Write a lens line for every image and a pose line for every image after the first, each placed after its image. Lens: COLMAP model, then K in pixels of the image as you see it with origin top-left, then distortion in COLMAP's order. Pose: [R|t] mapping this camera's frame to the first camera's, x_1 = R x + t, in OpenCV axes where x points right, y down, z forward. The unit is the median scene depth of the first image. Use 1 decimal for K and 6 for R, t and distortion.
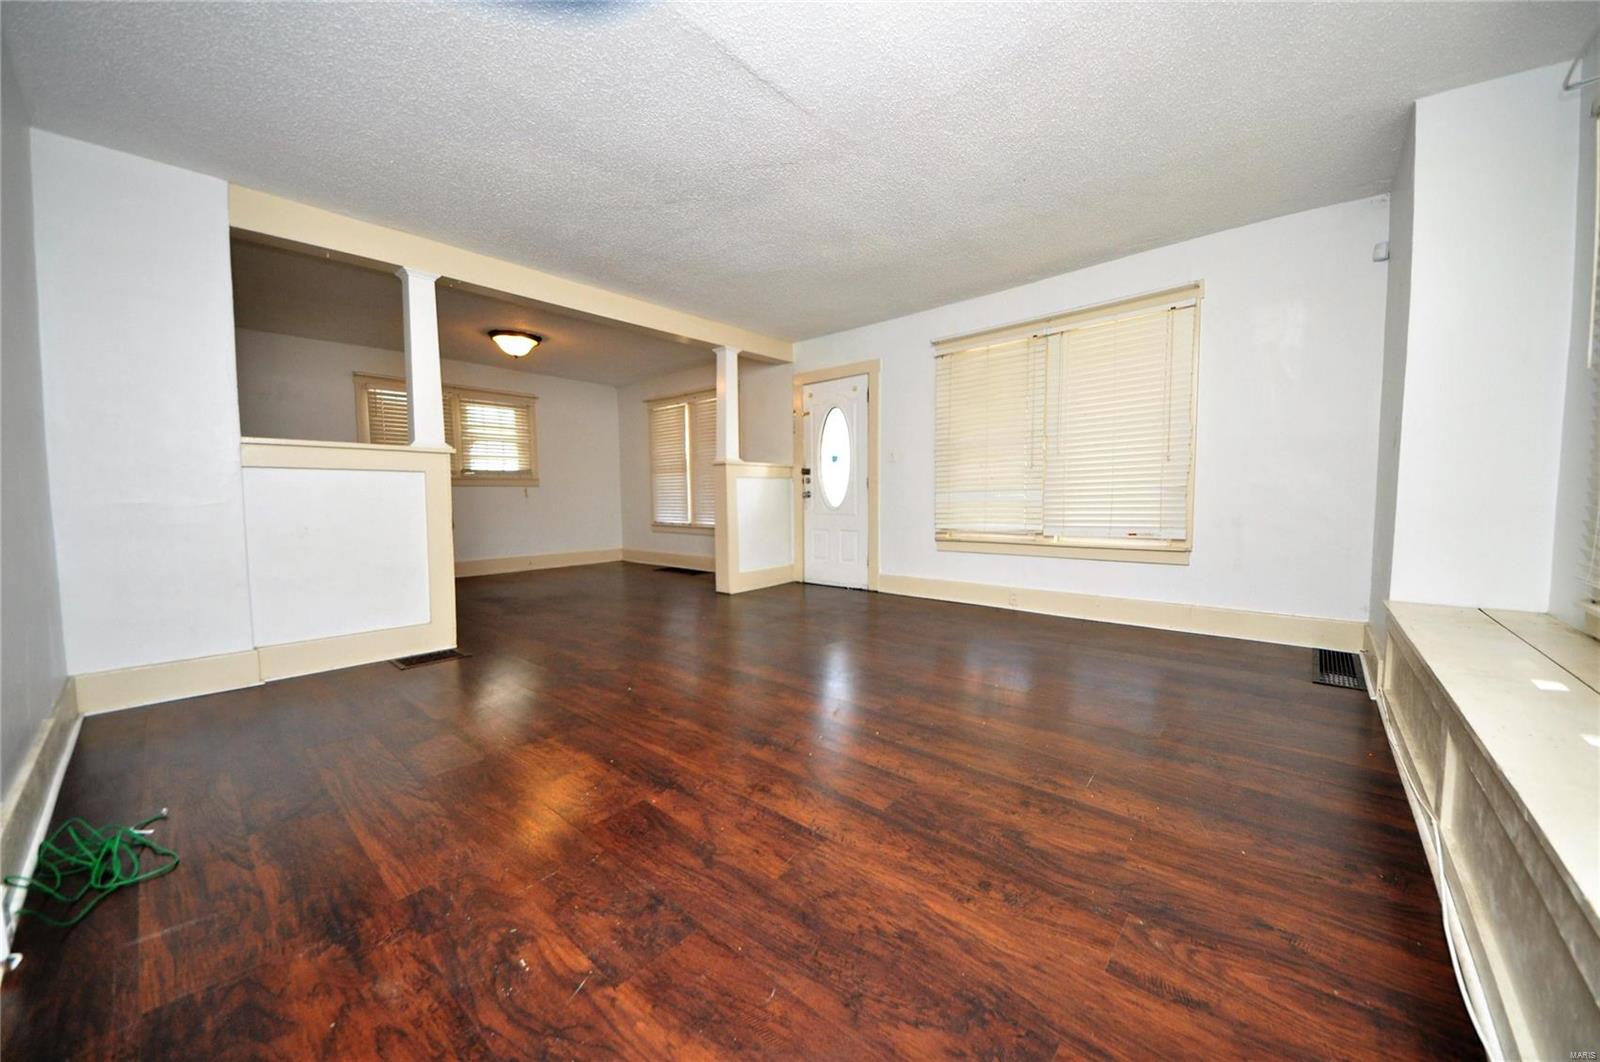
lens RADIAL K [[566.1, 0, 807.5], [0, 566.1, 531.4], [0, 0, 1]] dist [0.039023, -0.024940]
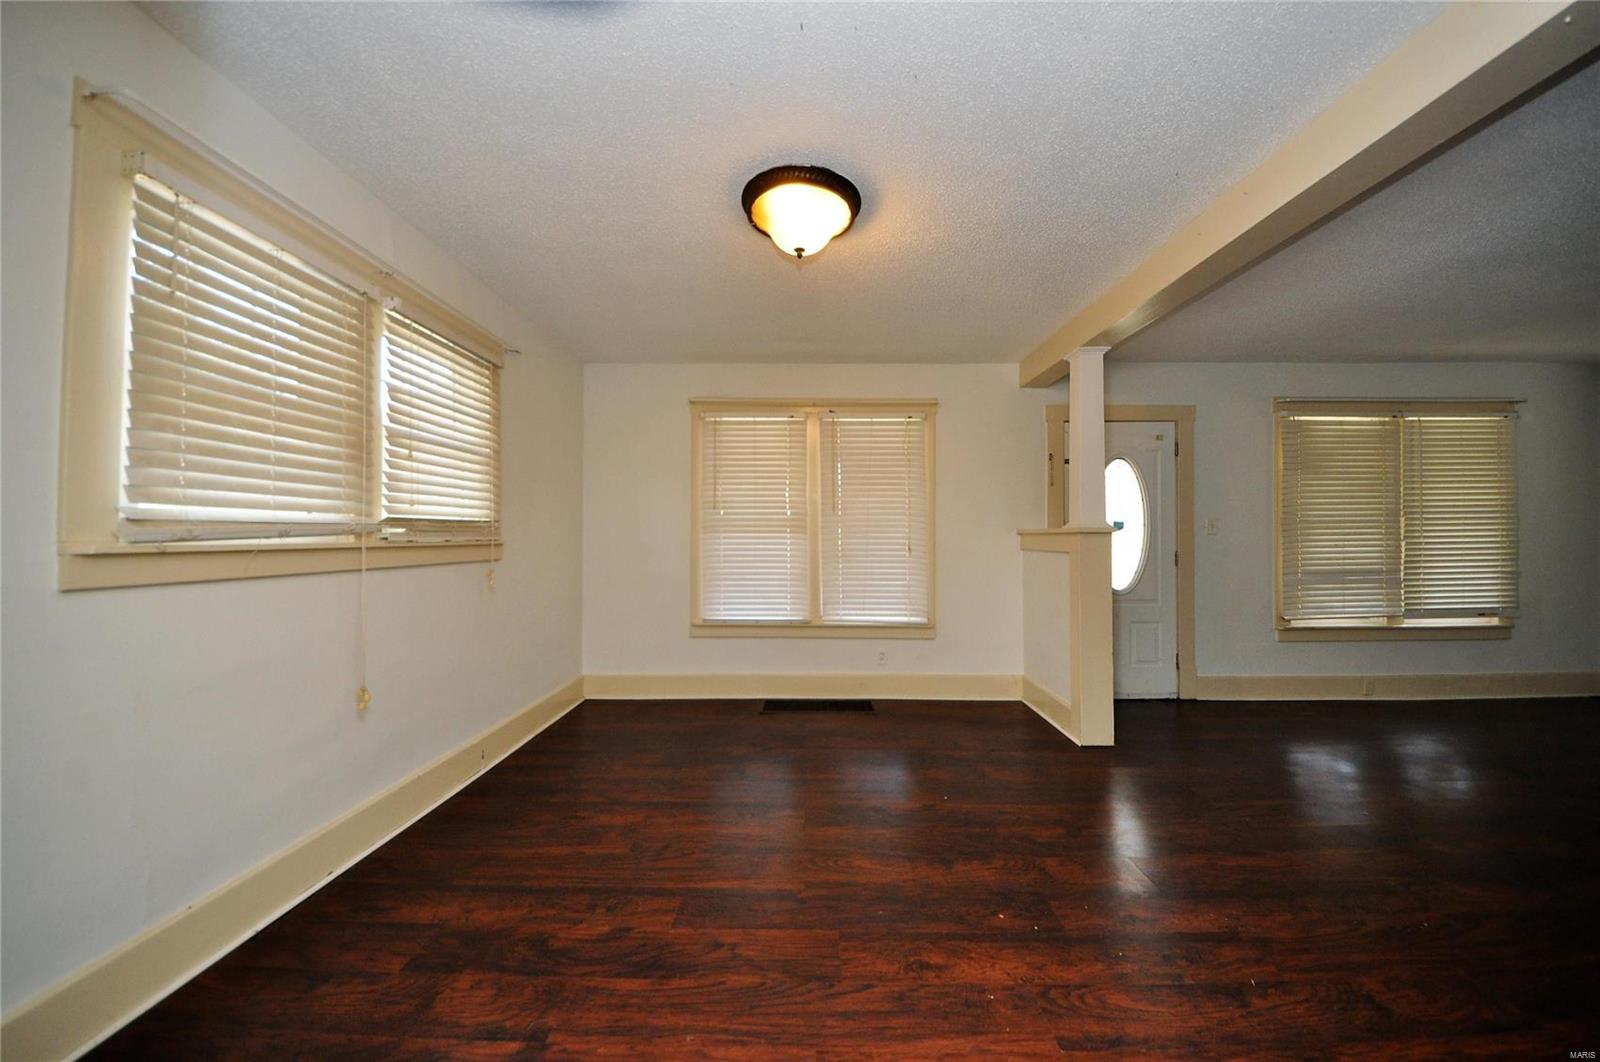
lens RADIAL K [[566.1, 0, 807.5], [0, 566.1, 531.4], [0, 0, 1]] dist [0.039023, -0.024940]
pose [[0.761772, 0.015934, 0.647649, -0.763932], [0.036148, 0.997095, -0.067049, -0.085615], [-0.646836, 0.074487, 0.758983, 0.717279]]
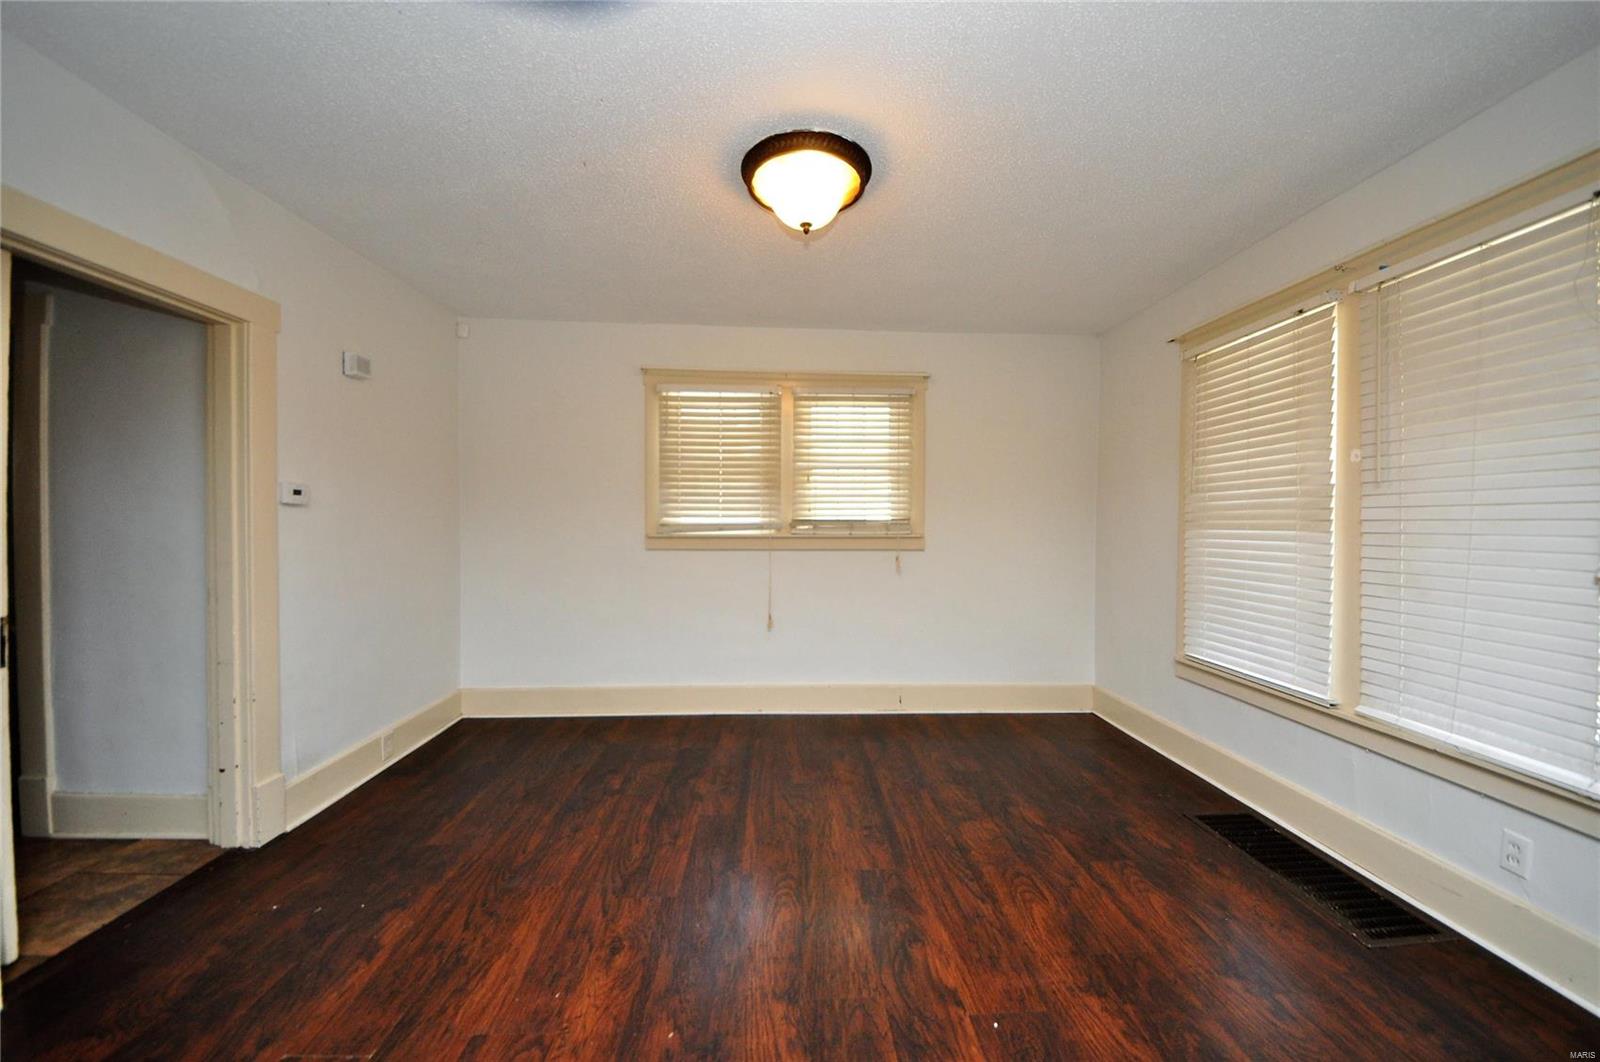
lens RADIAL K [[560.1, 0, 806.4], [0, 560.1, 530.1], [0, 0, 1]] dist [0.019662, -0.014800]
pose [[0.696249, 0.022366, -0.717452, -0.247998], [-0.058991, 0.997916, -0.026139, -0.104149], [0.715372, 0.060522, 0.696118, 0.767144]]
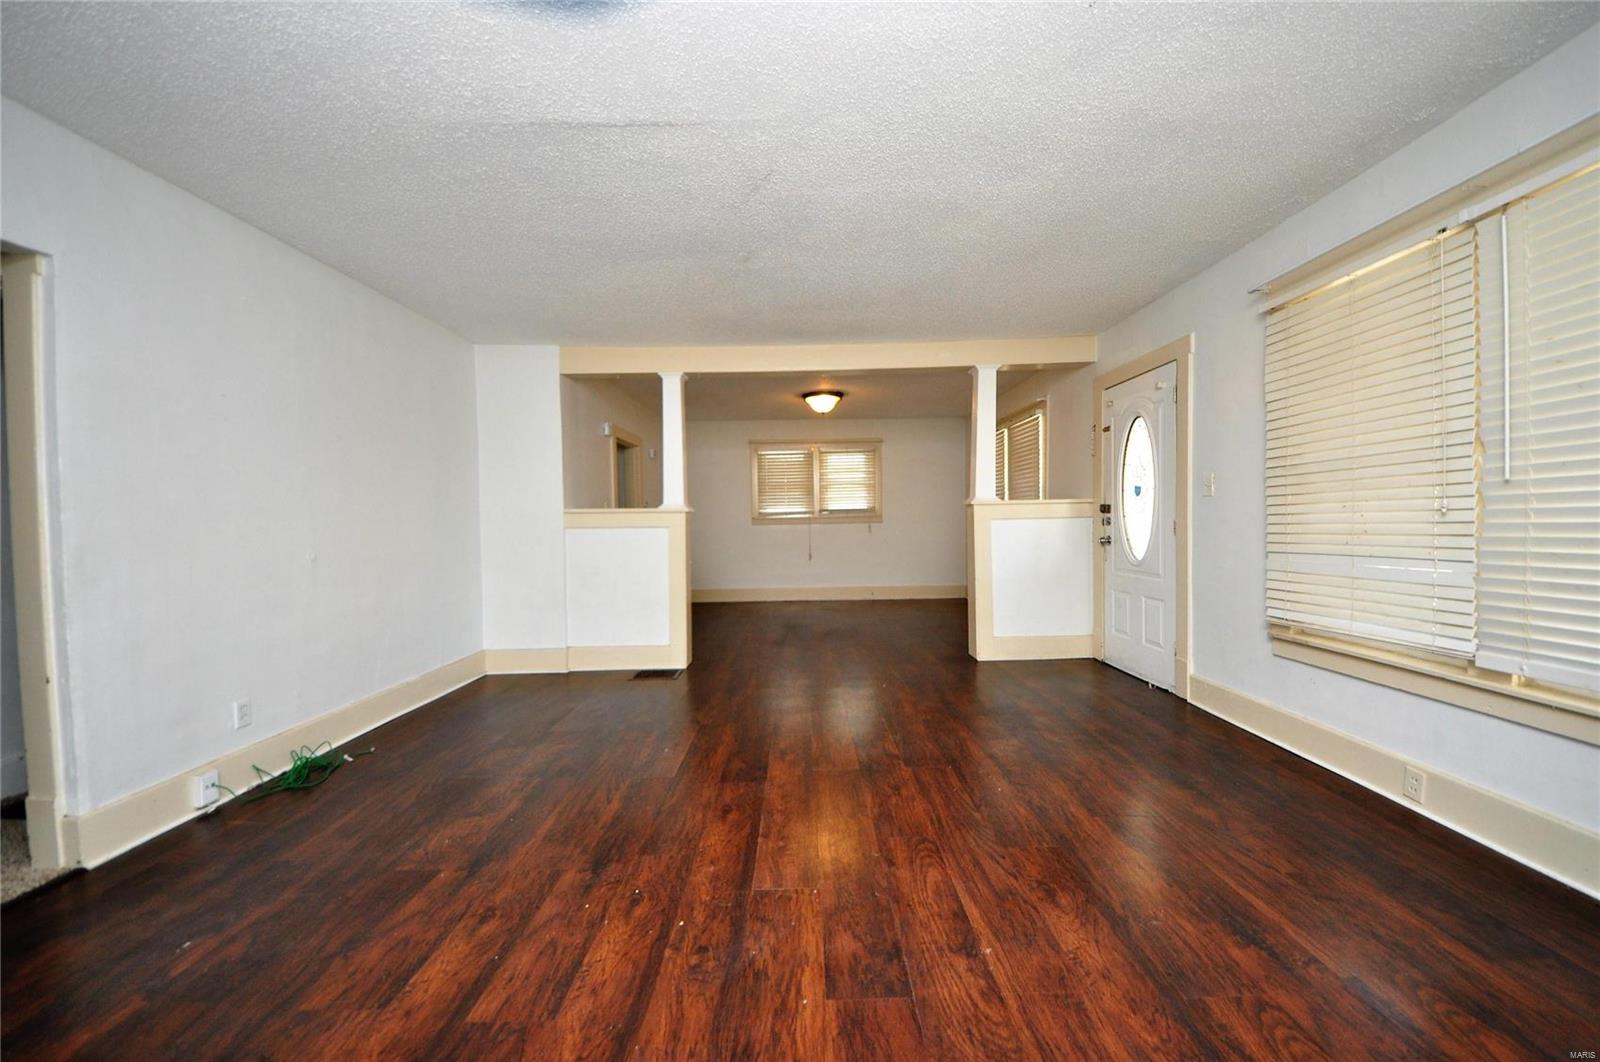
lens RADIAL K [[566.1, 0, 807.5], [0, 566.1, 531.4], [0, 0, 1]] dist [0.039023, -0.024940]
pose [[0.662094, 0.013731, -0.749295, 0.314228], [-0.036205, 0.999251, -0.013680, -0.057009], [0.748545, 0.036186, 0.662095, 0.250992]]
